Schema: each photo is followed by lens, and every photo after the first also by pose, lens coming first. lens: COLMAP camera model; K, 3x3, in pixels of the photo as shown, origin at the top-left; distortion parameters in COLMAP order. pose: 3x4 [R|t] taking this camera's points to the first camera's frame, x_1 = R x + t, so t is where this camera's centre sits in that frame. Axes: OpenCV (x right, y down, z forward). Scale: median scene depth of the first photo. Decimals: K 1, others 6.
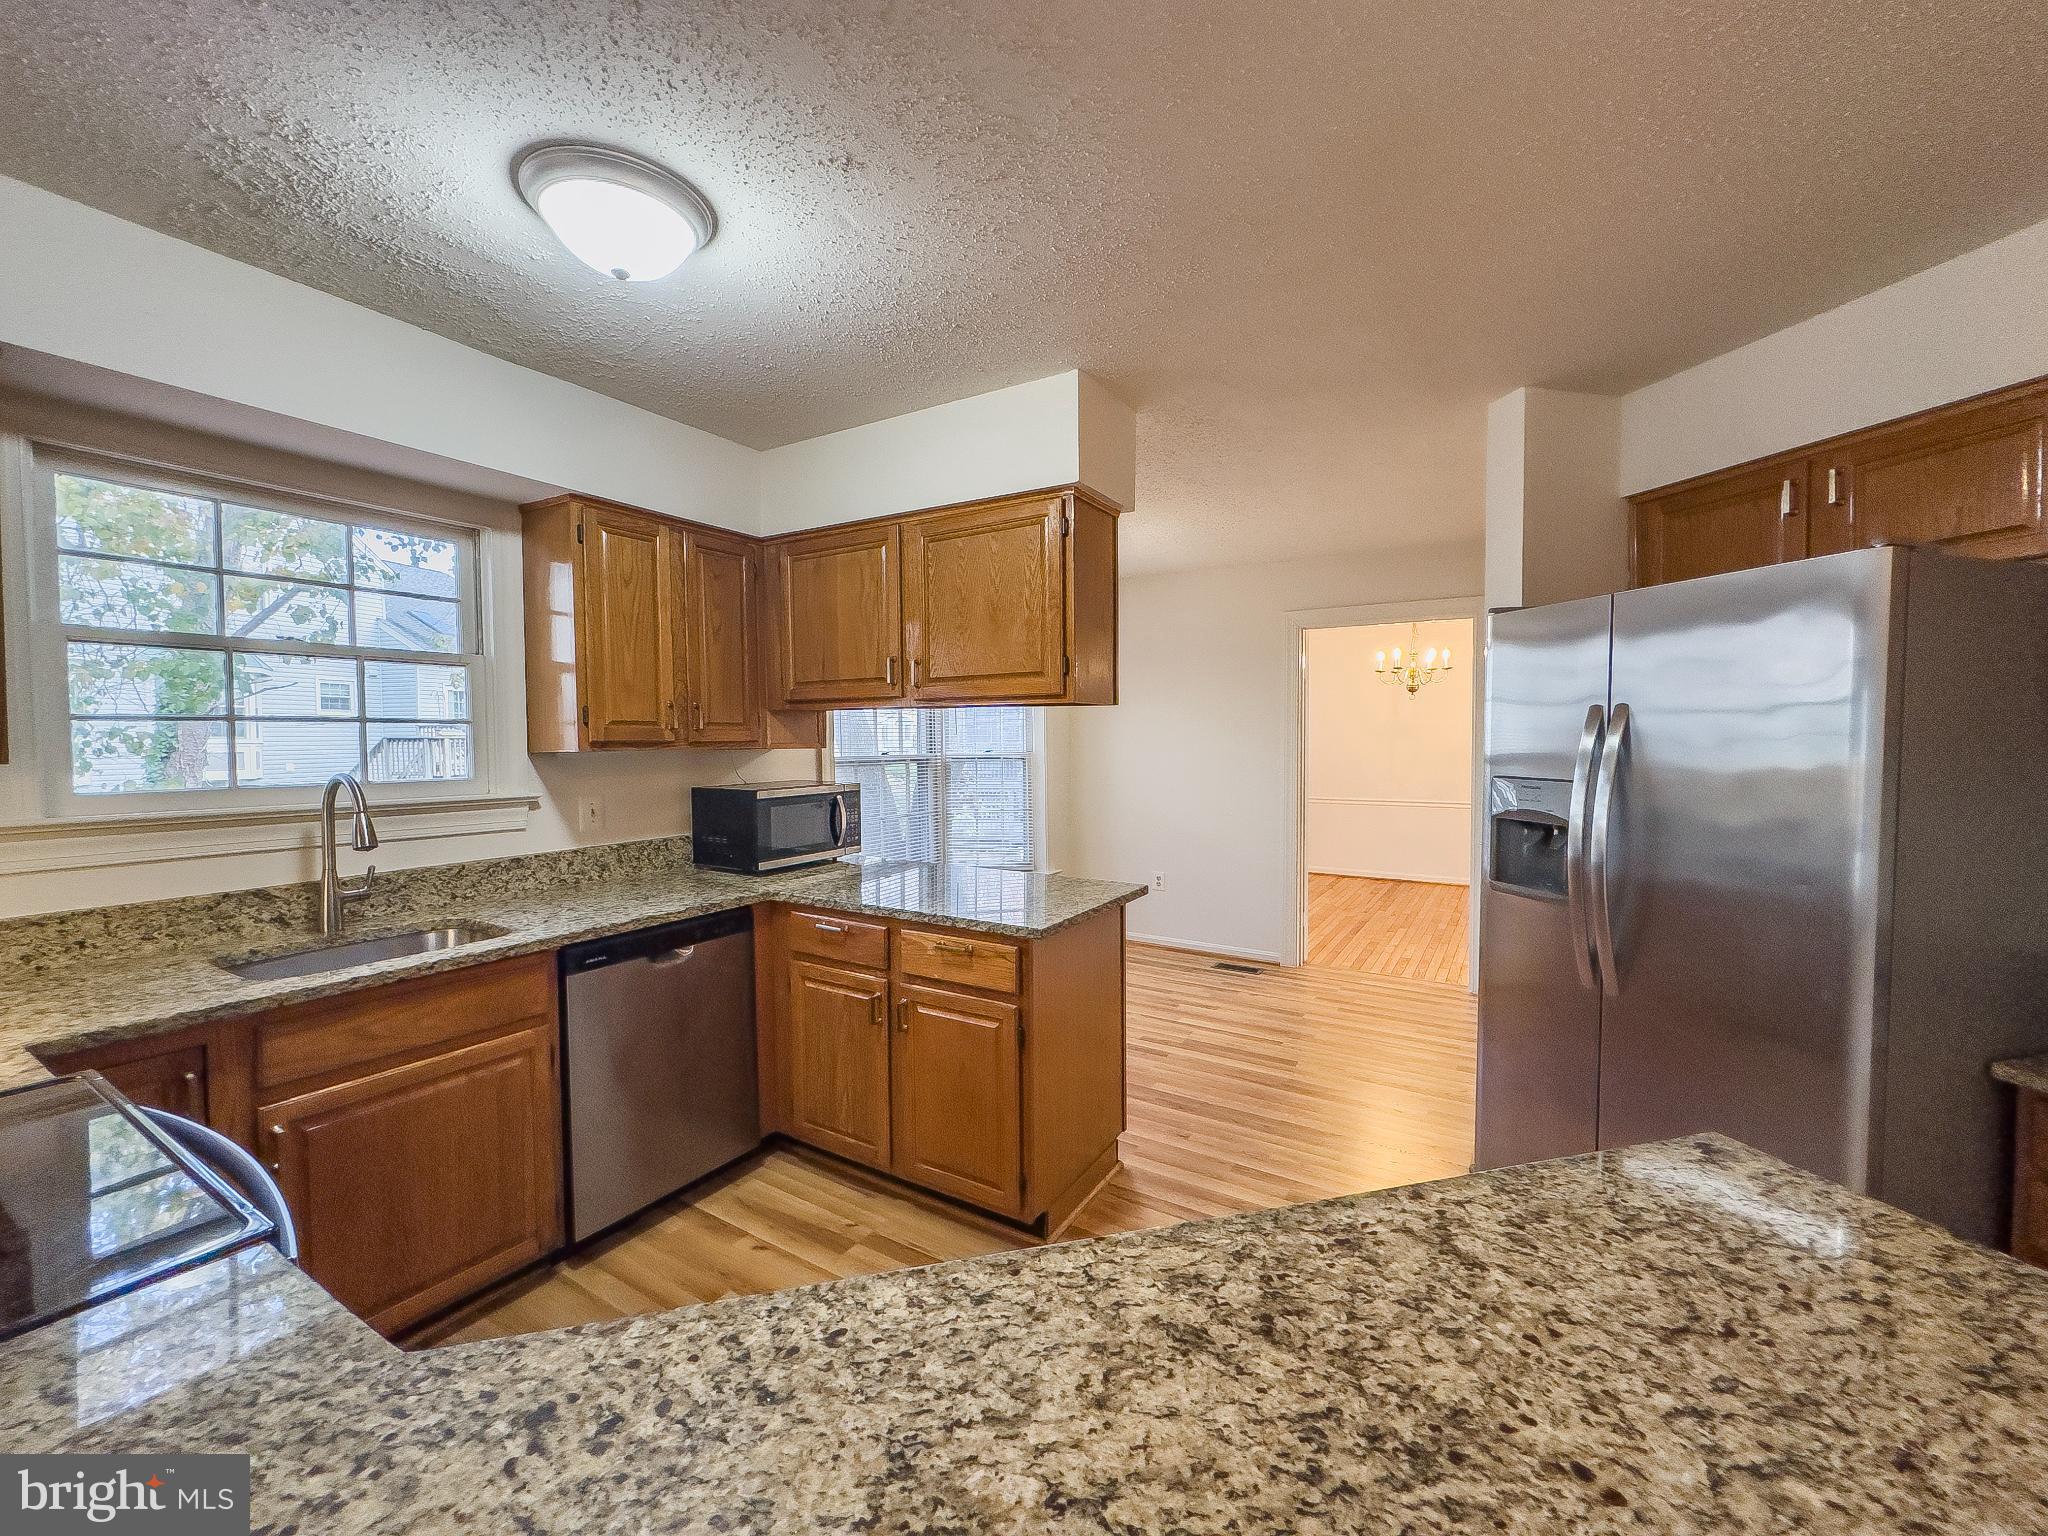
lens RADIAL K [[819.8, 0, 1028.1], [0, 819.8, 768.7], [0, 0, 1]] dist [-0.002646, 0.000587]
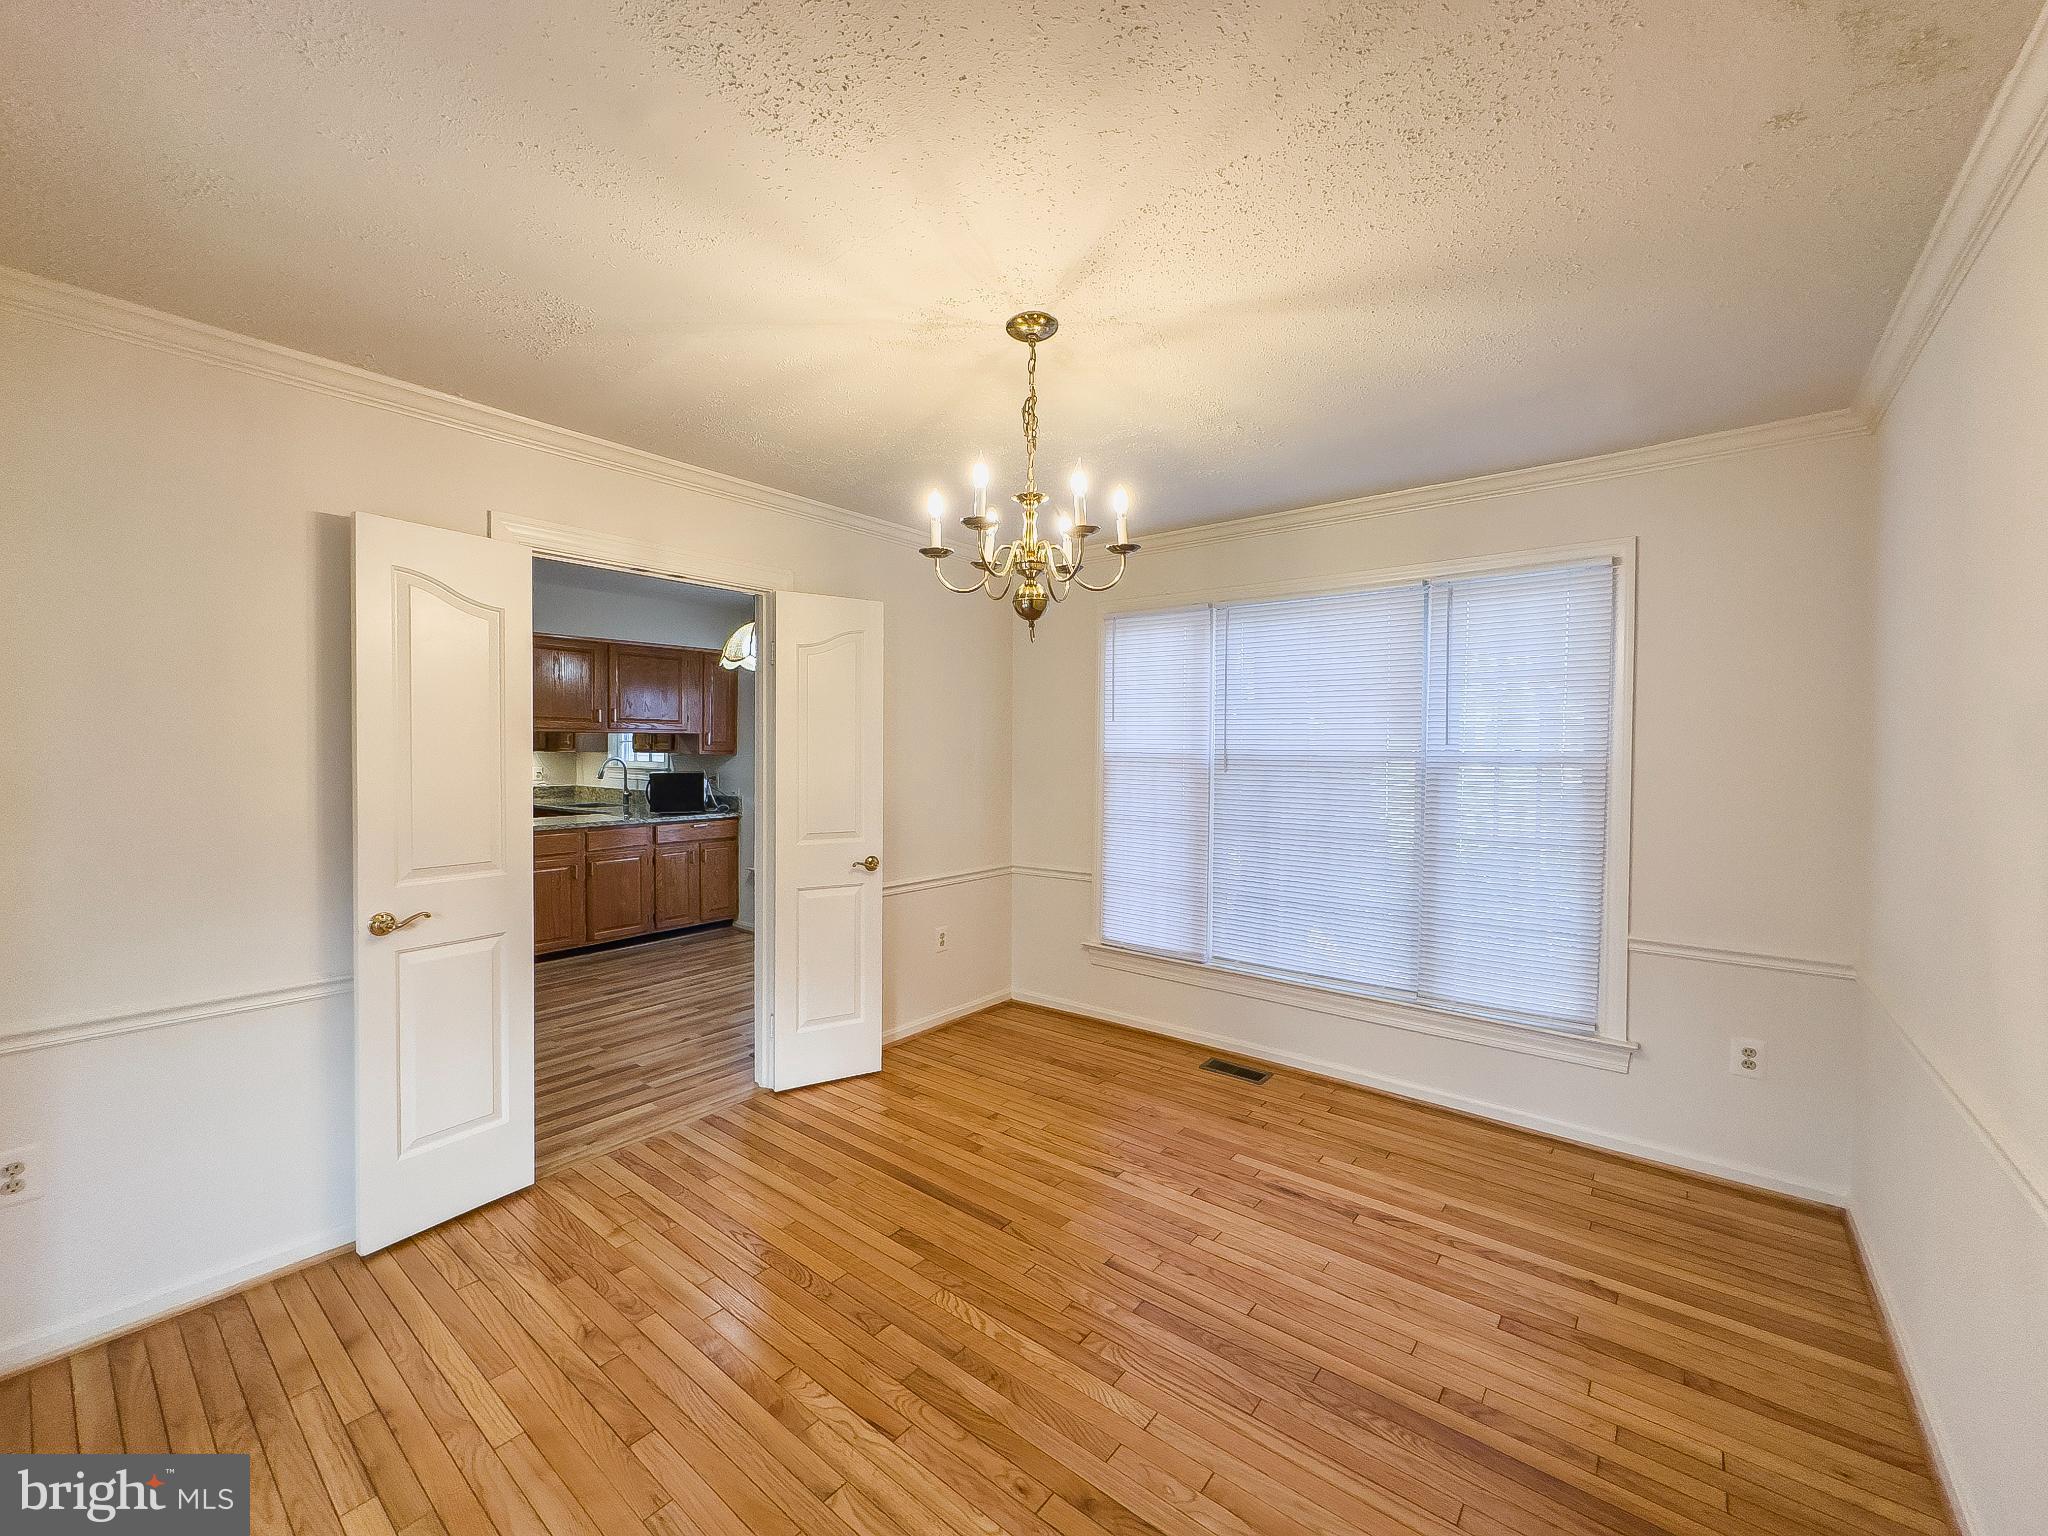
lens RADIAL K [[819.8, 0, 1017.7], [0, 819.8, 762.7], [0, 0, 1]] dist [-0.002646, 0.000587]
pose [[-0.132013, 0.019558, -0.991055, 1.887126], [-0.041229, 0.998832, 0.025203, -0.104552], [0.990390, 0.044187, -0.131053, 2.497530]]
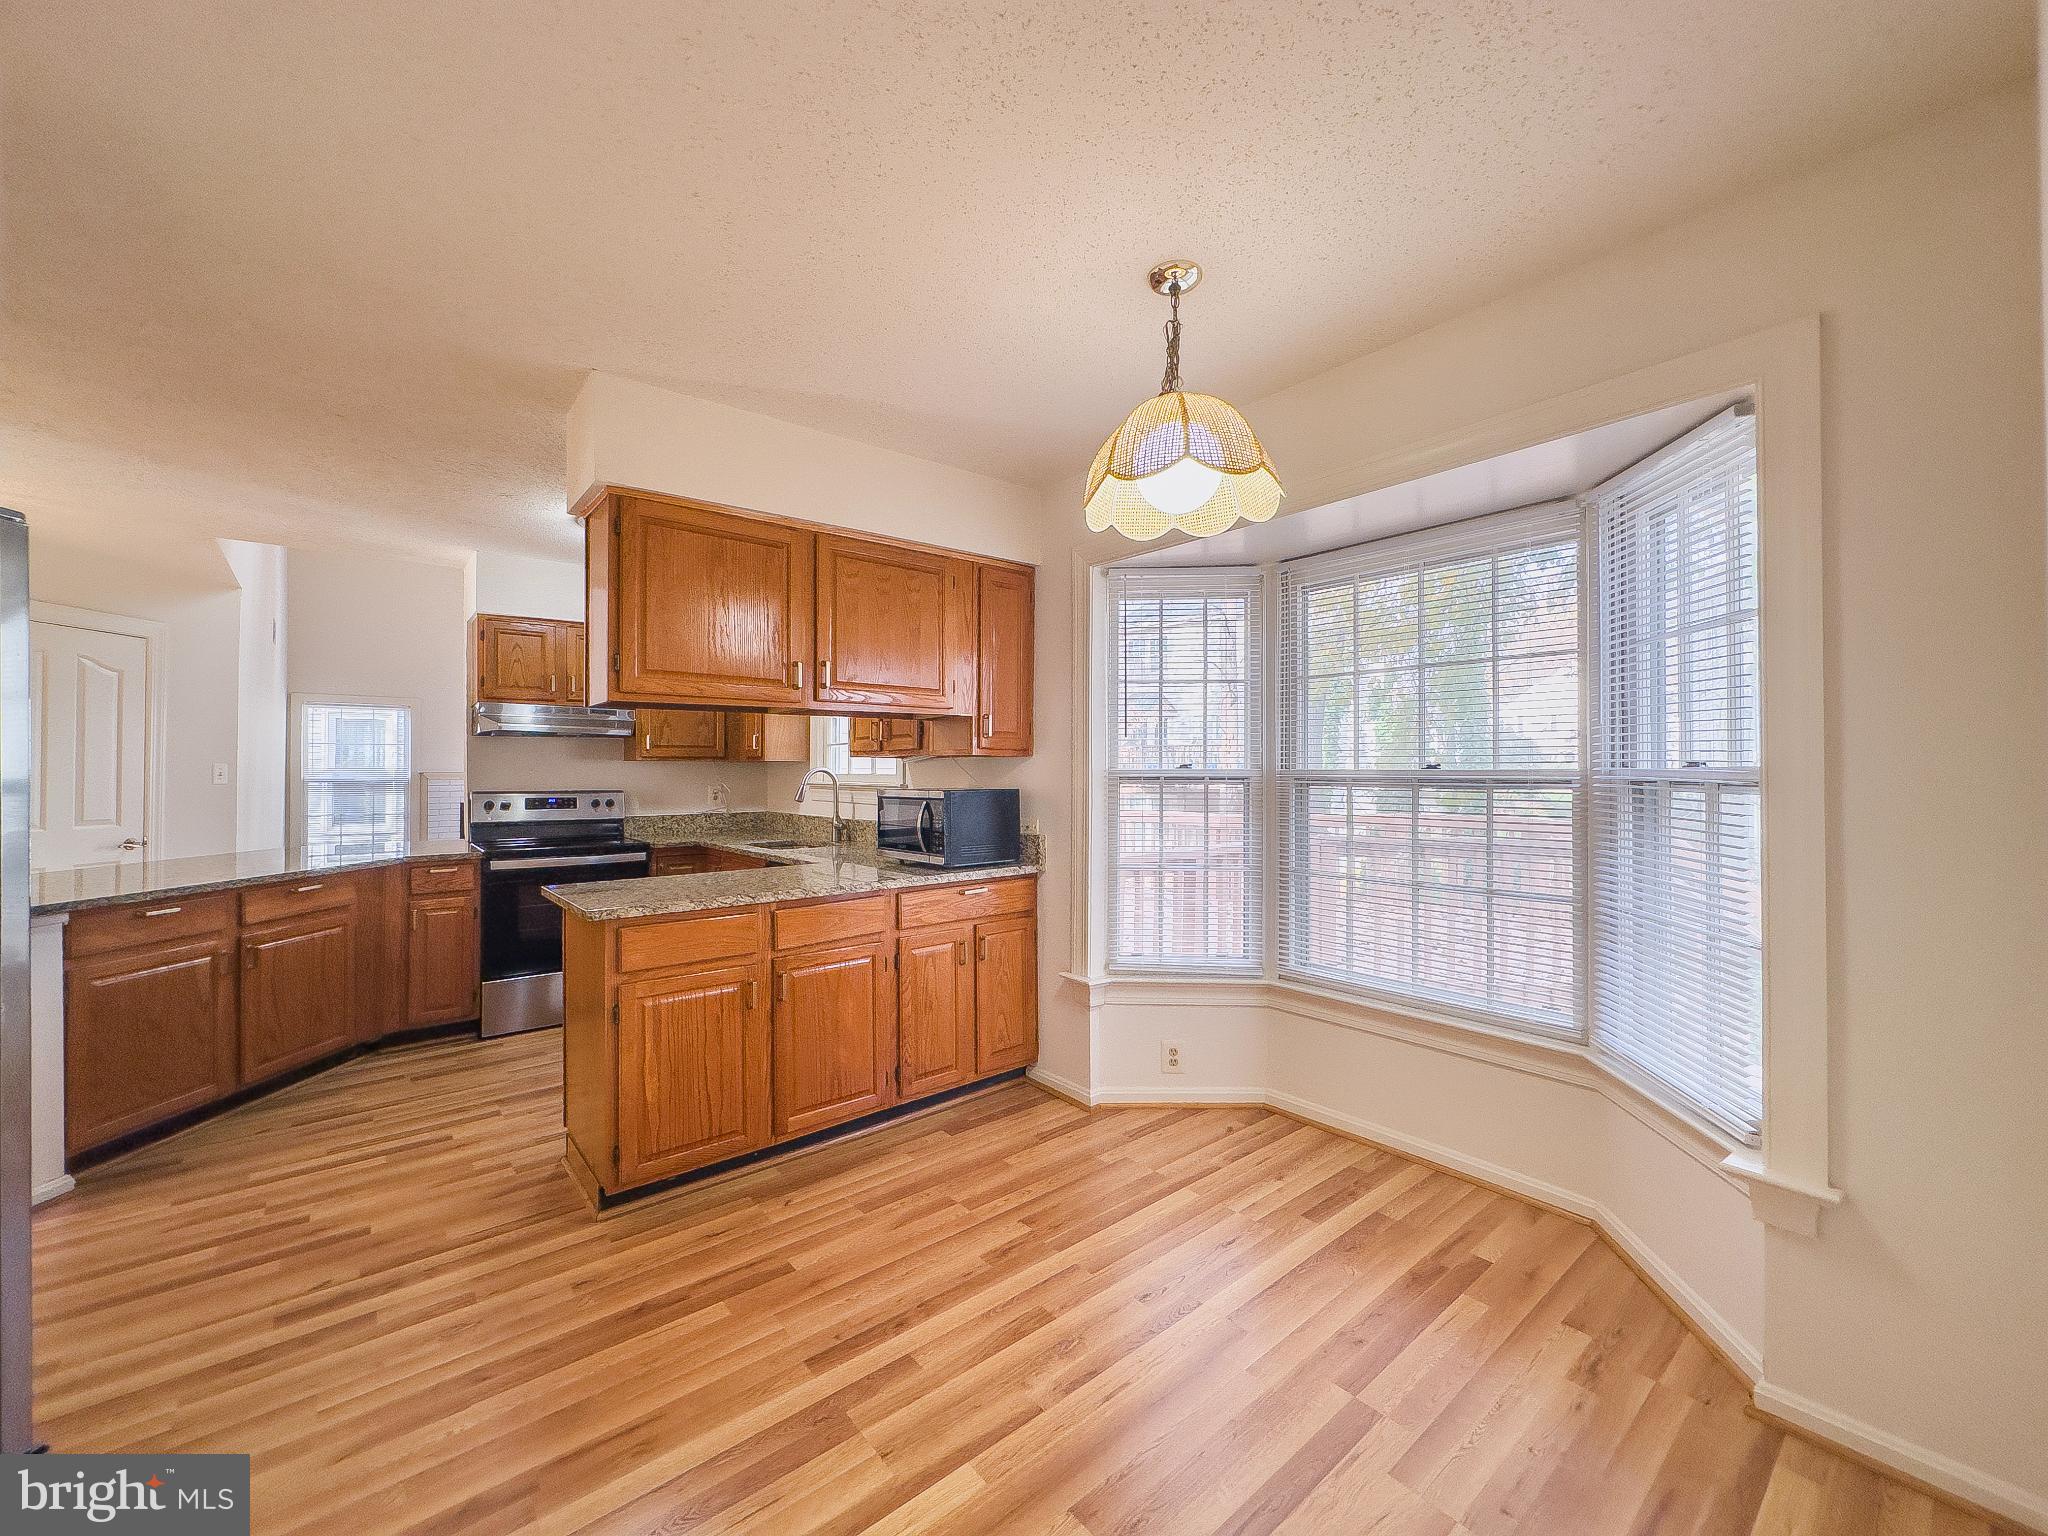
lens RADIAL K [[819.8, 0, 1029.4], [0, 819.8, 766.6], [0, 0, 1]] dist [-0.002646, 0.000587]
pose [[-0.323888, 0.001993, -0.946093, 0.826540], [-0.032438, 0.999386, 0.013210, -0.033617], [0.945539, 0.034968, -0.323624, 1.767650]]
